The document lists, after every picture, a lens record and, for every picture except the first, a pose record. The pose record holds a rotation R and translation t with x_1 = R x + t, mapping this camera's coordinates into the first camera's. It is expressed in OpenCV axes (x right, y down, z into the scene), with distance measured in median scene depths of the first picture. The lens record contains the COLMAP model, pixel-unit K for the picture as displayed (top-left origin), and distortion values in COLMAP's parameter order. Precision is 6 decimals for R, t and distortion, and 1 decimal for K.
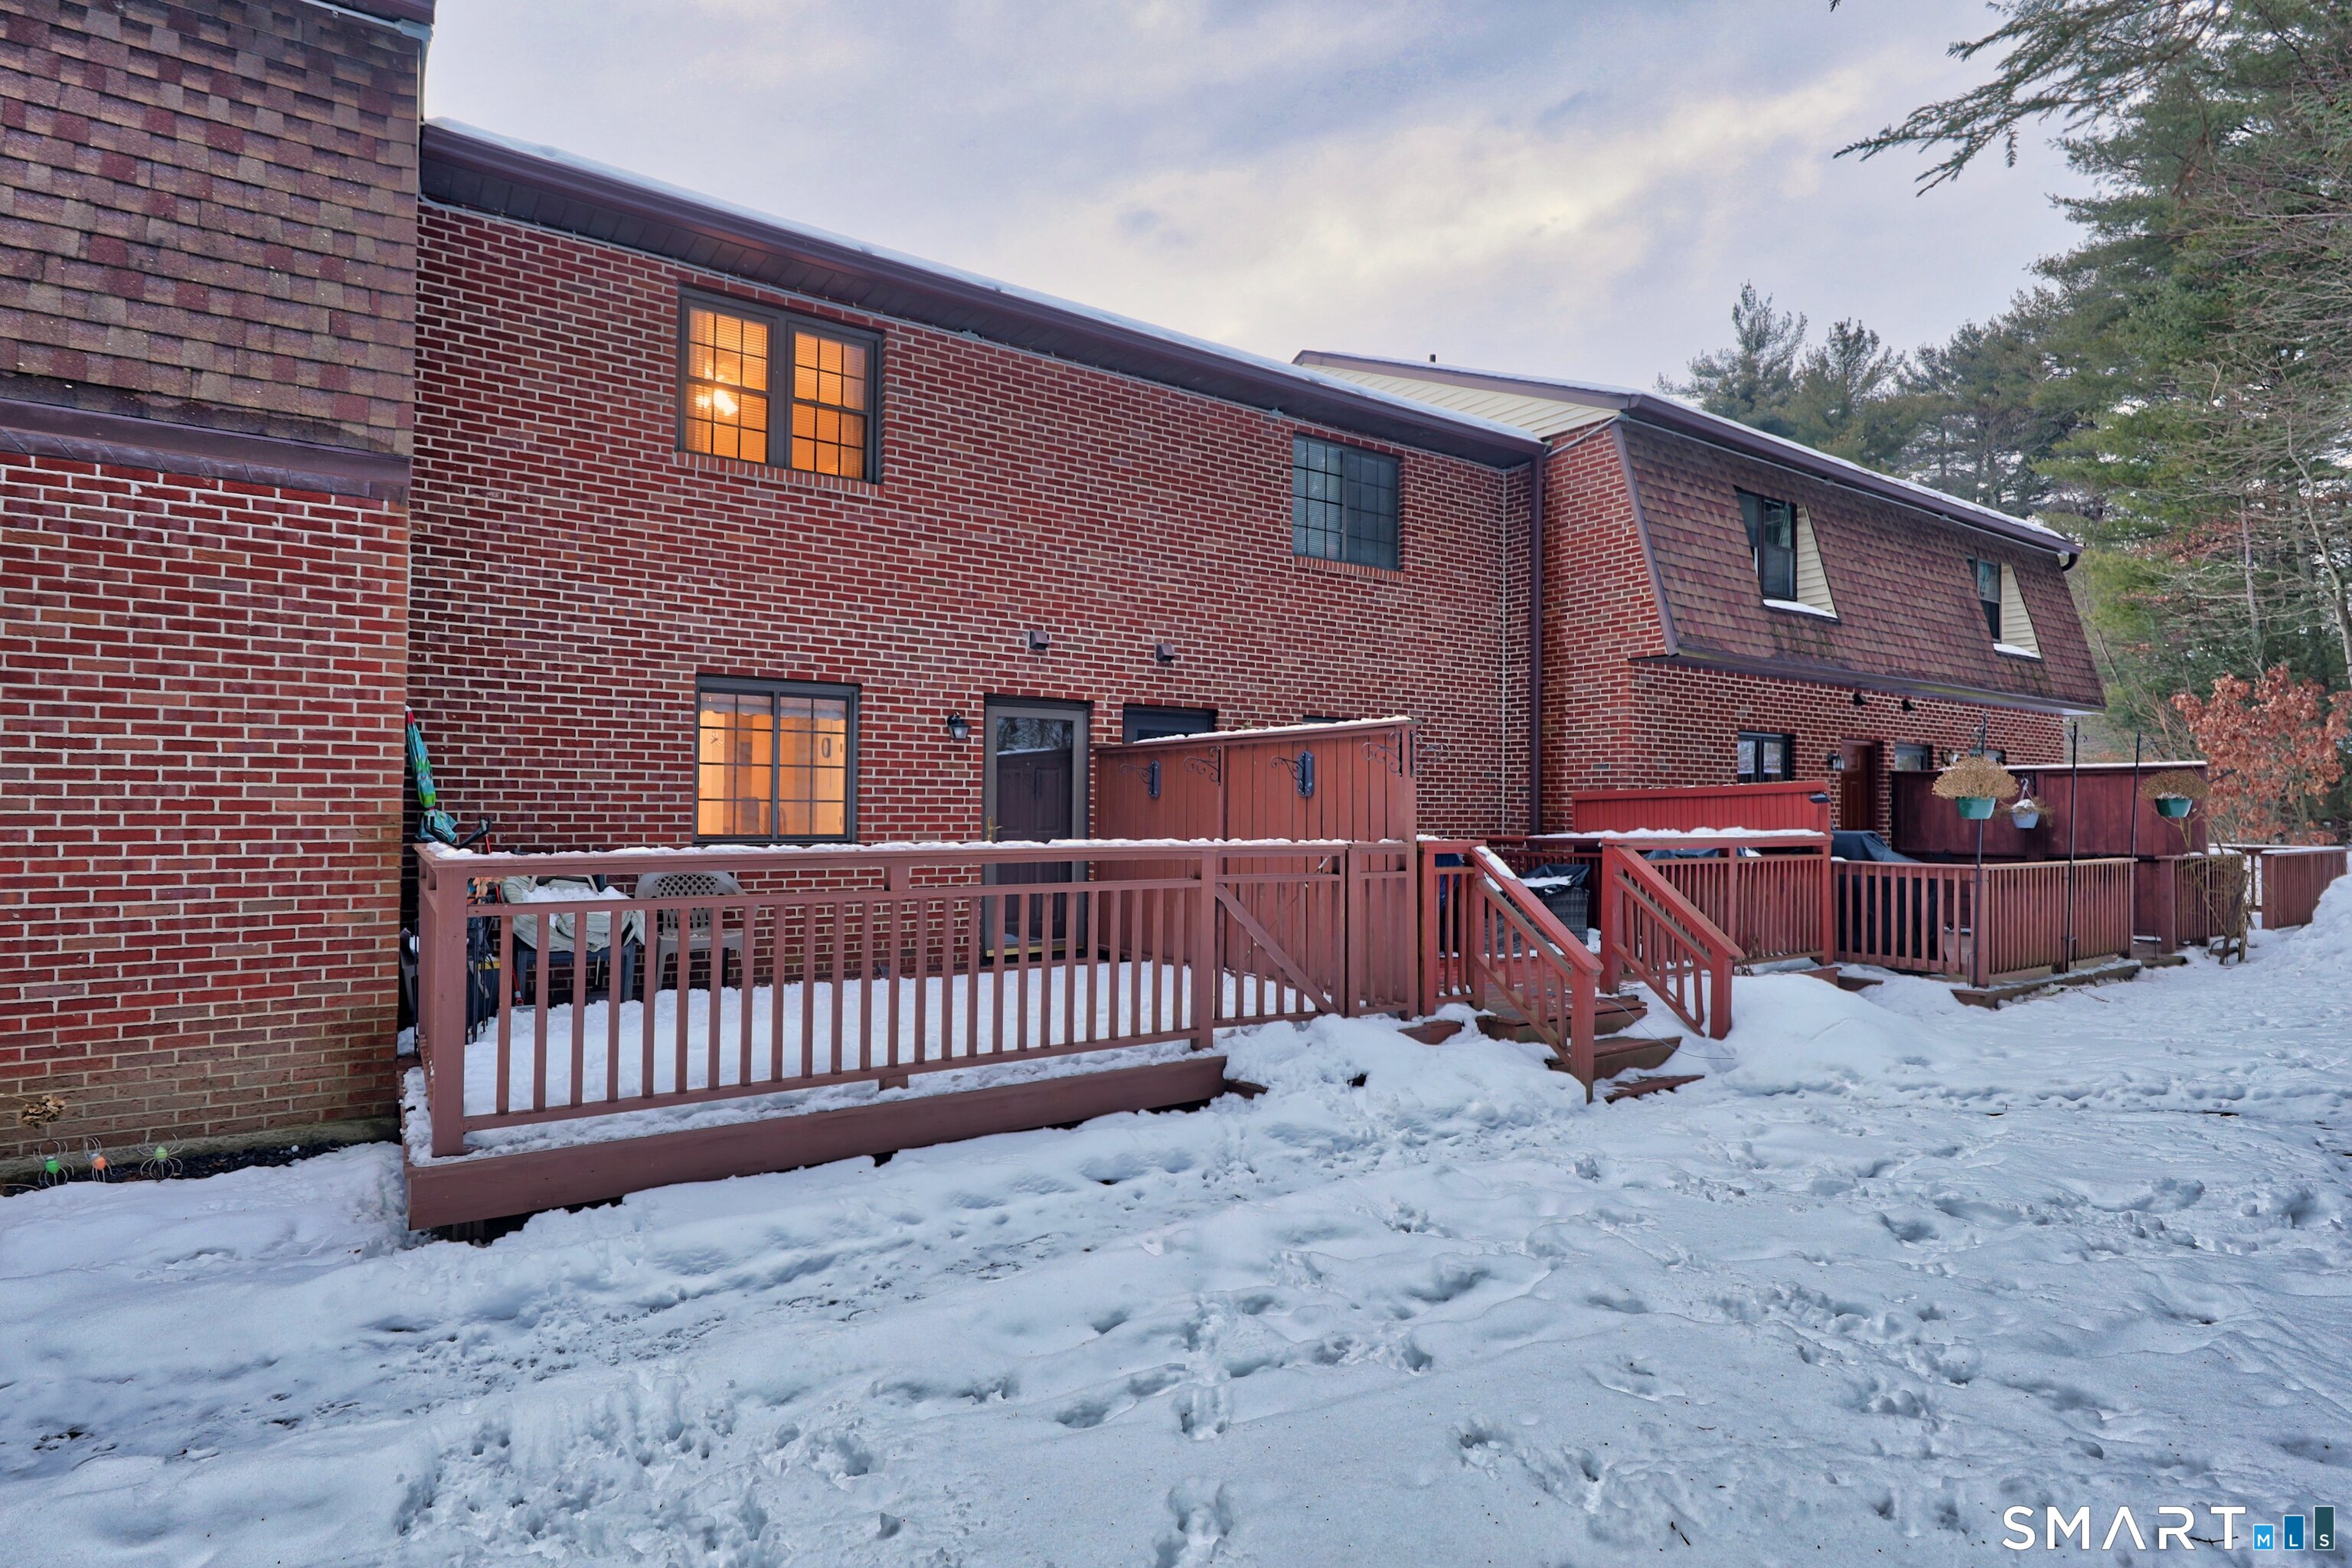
lens RADIAL K [[1135.3, 0, 1174.1], [0, 1135.3, 763.1], [0, 0, 1]] dist [0.002112, -0.000382]
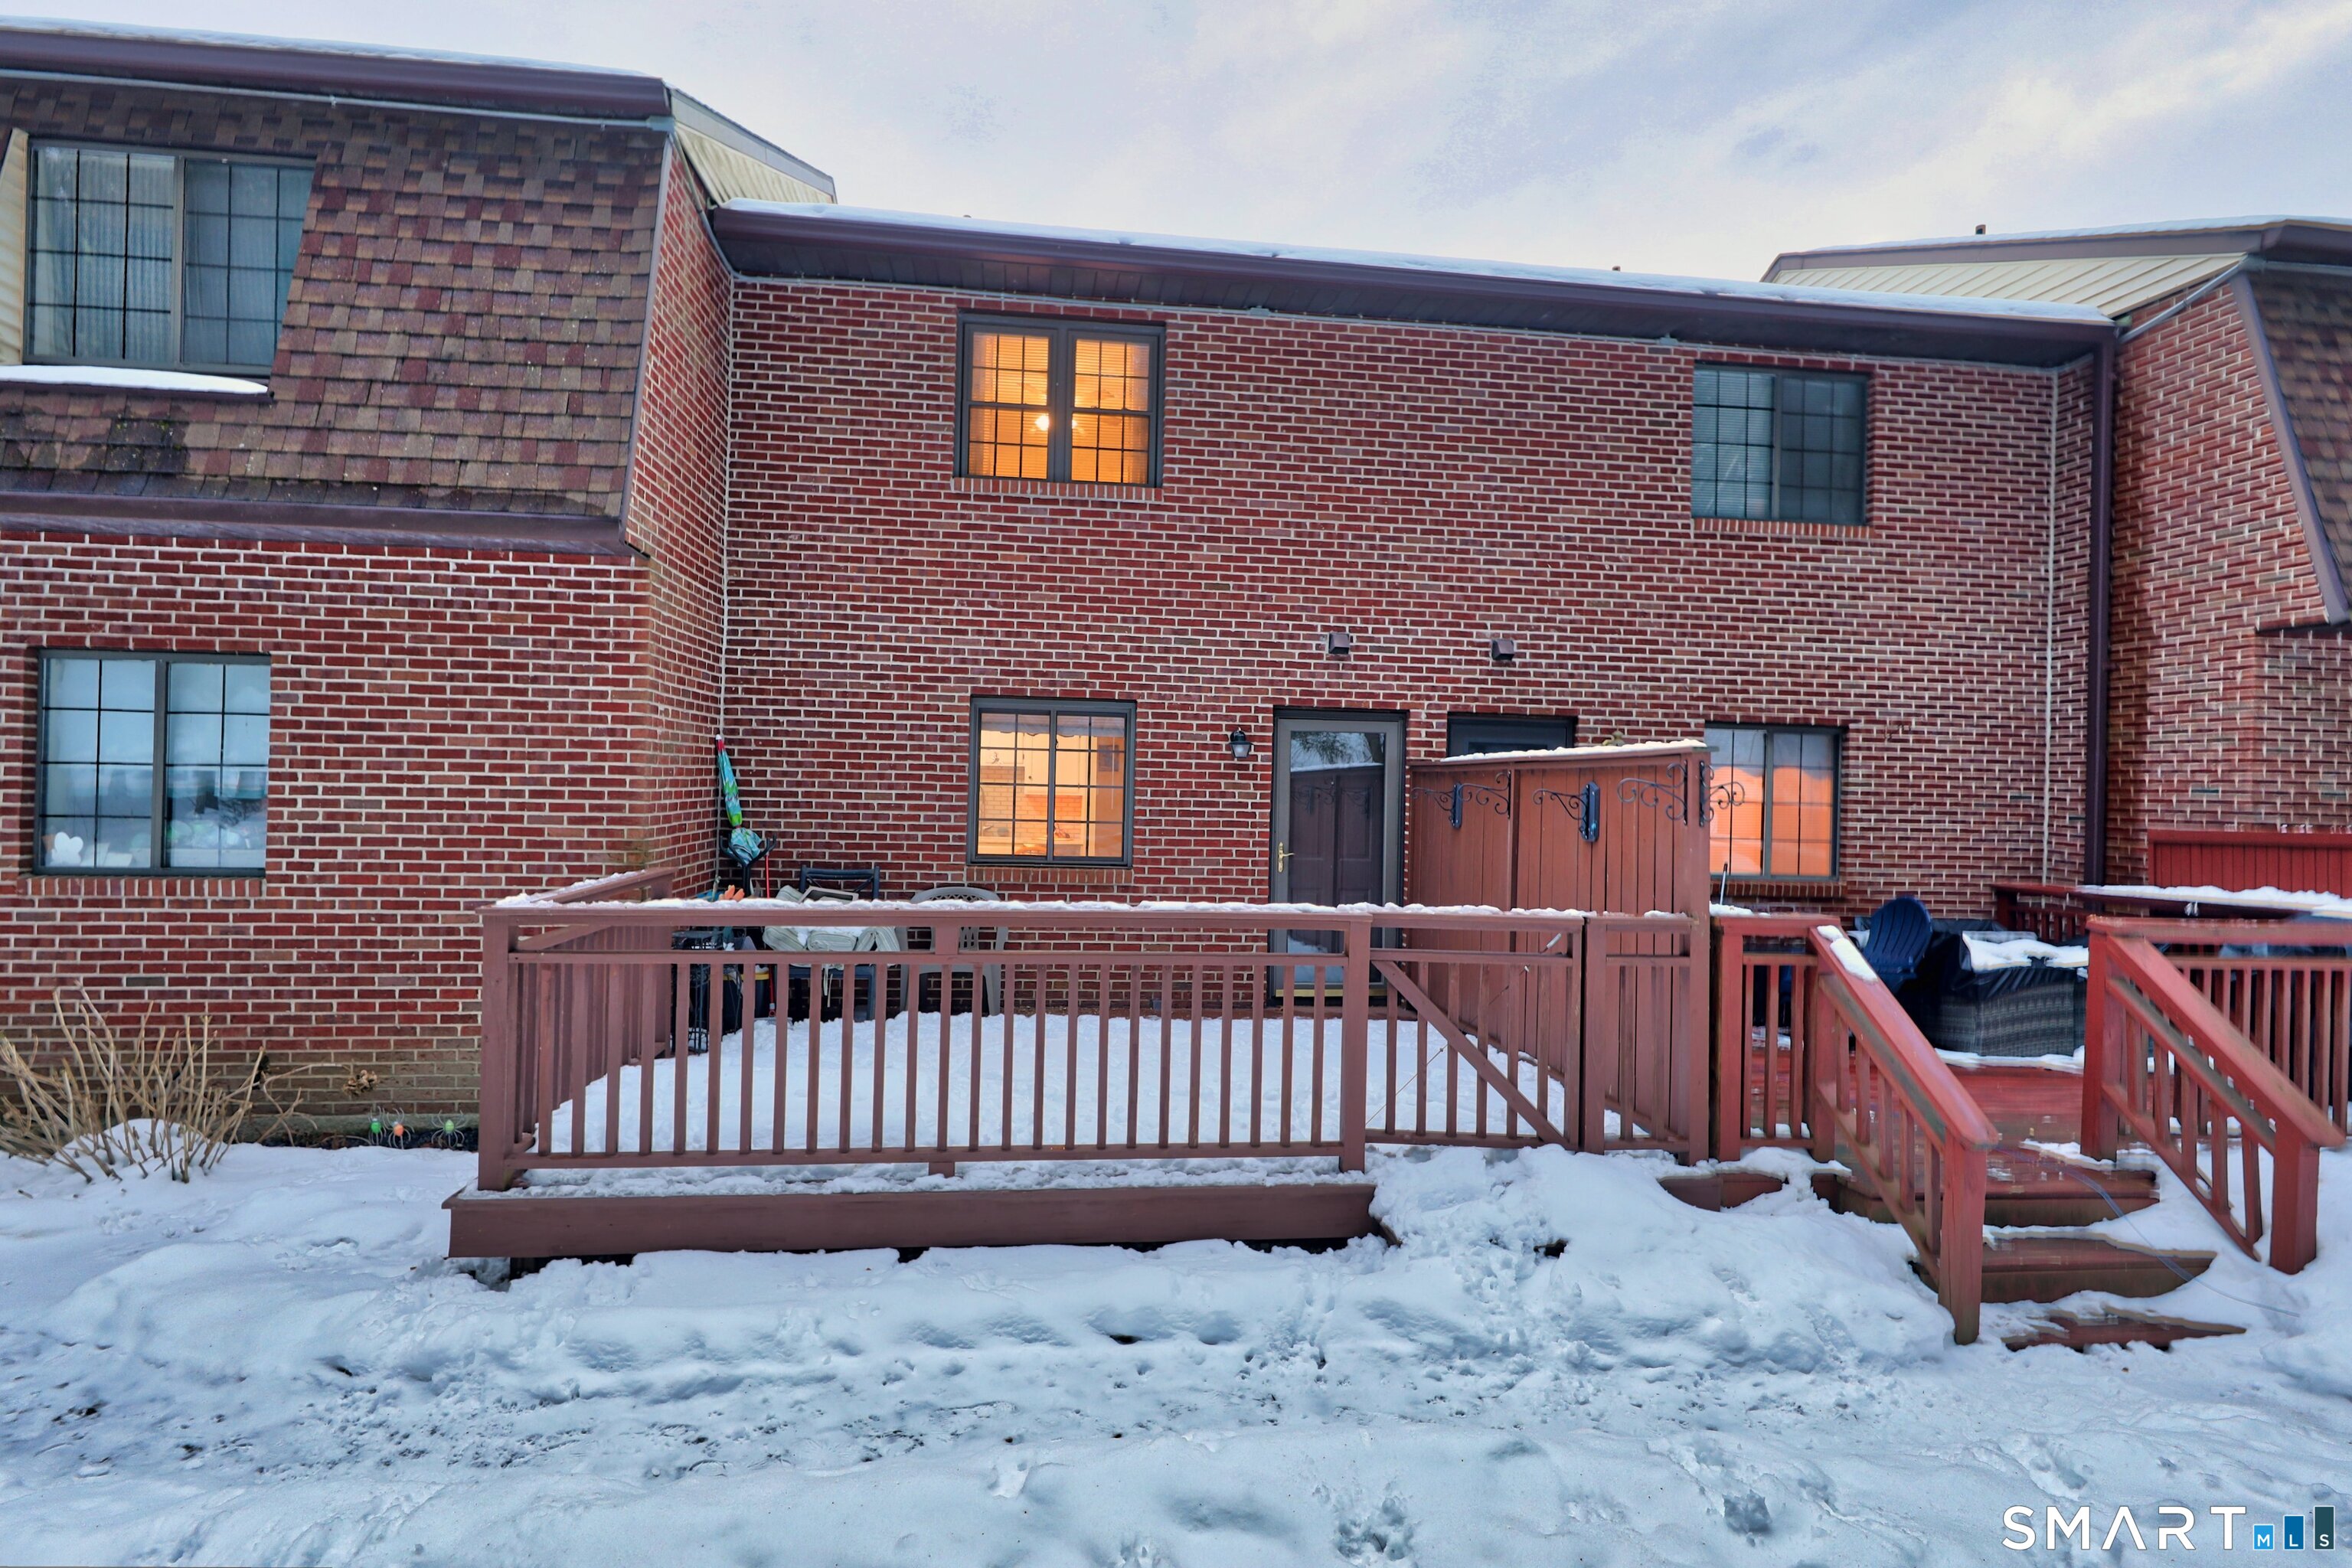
lens RADIAL K [[1146.4, 0, 1174.4], [0, 1146.4, 759.5], [0, 0, 1]] dist [0.000699, 0.000254]
pose [[0.892155, 0.003255, -0.451719, 0.212941], [0.000674, 0.999963, 0.008537, -0.032233], [0.451730, -0.007921, 0.892120, 0.181046]]
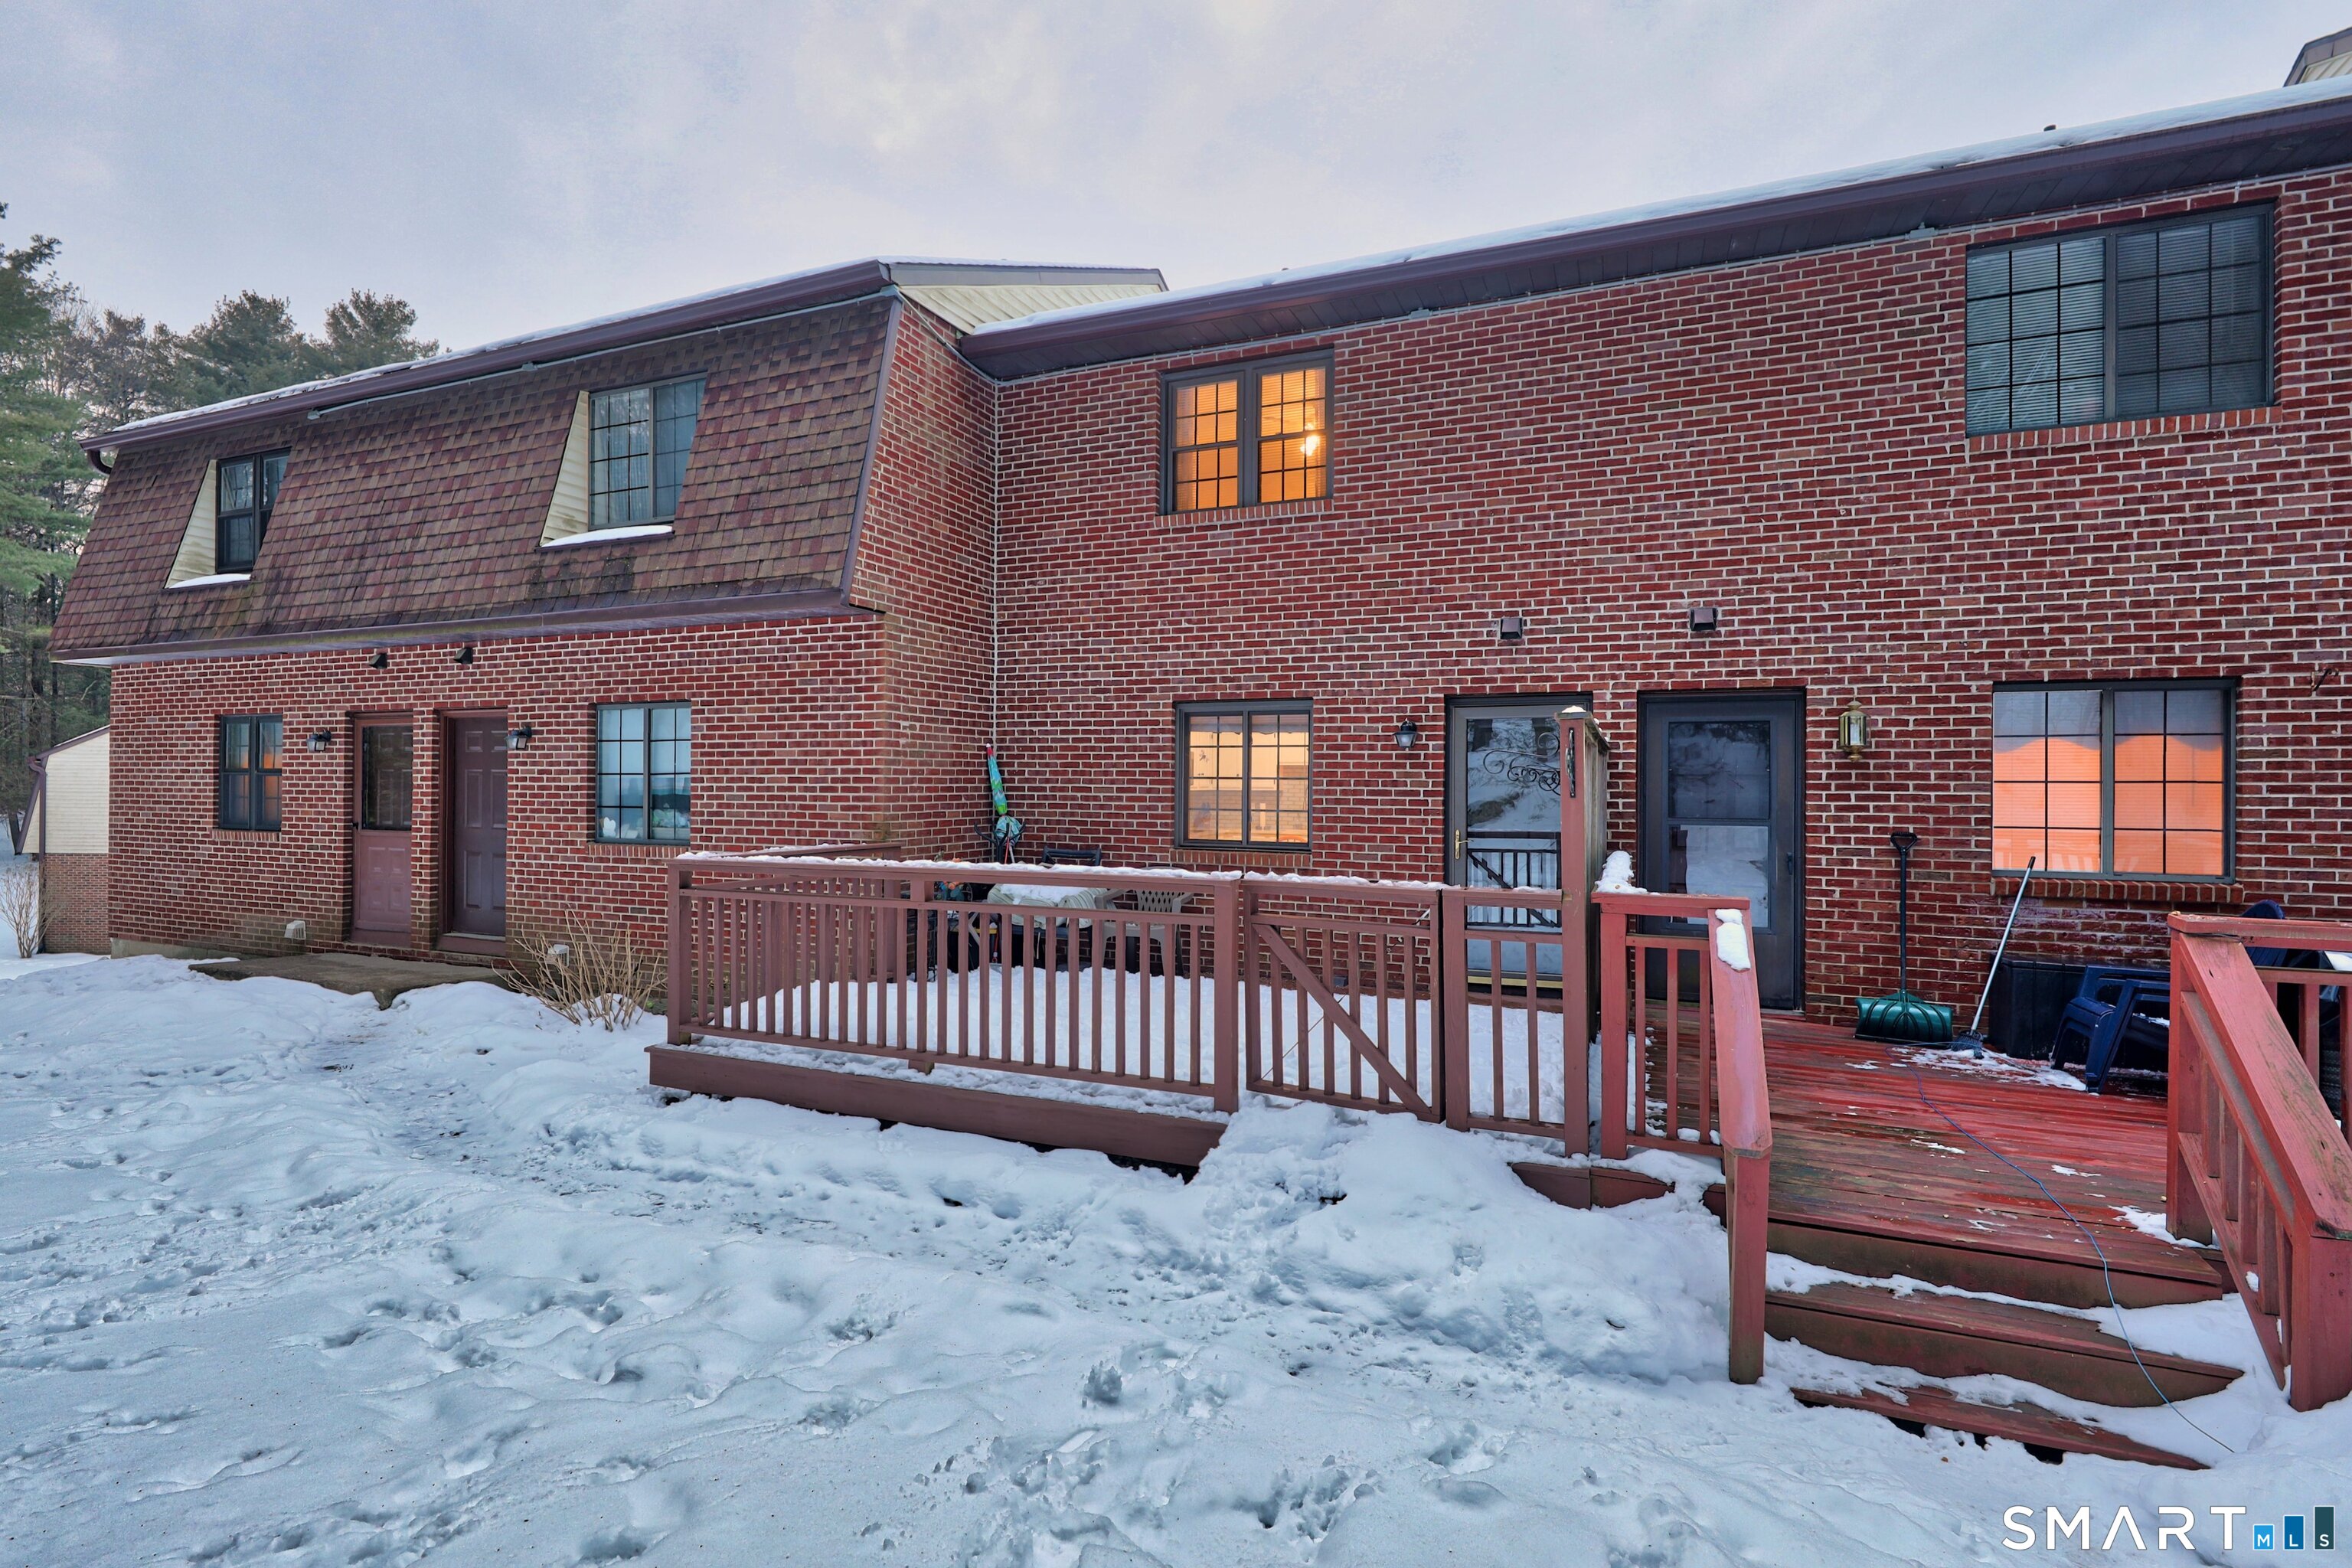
lens RADIAL K [[1102.4, 0, 1167.6], [0, 1102.4, 761.0], [0, 0, 1]] dist [0.003433, -0.000543]
pose [[0.550557, -0.022575, -0.834493, 0.553576], [0.030498, 0.999511, -0.006918, -0.010685], [0.834241, -0.021642, 0.550976, 0.387820]]
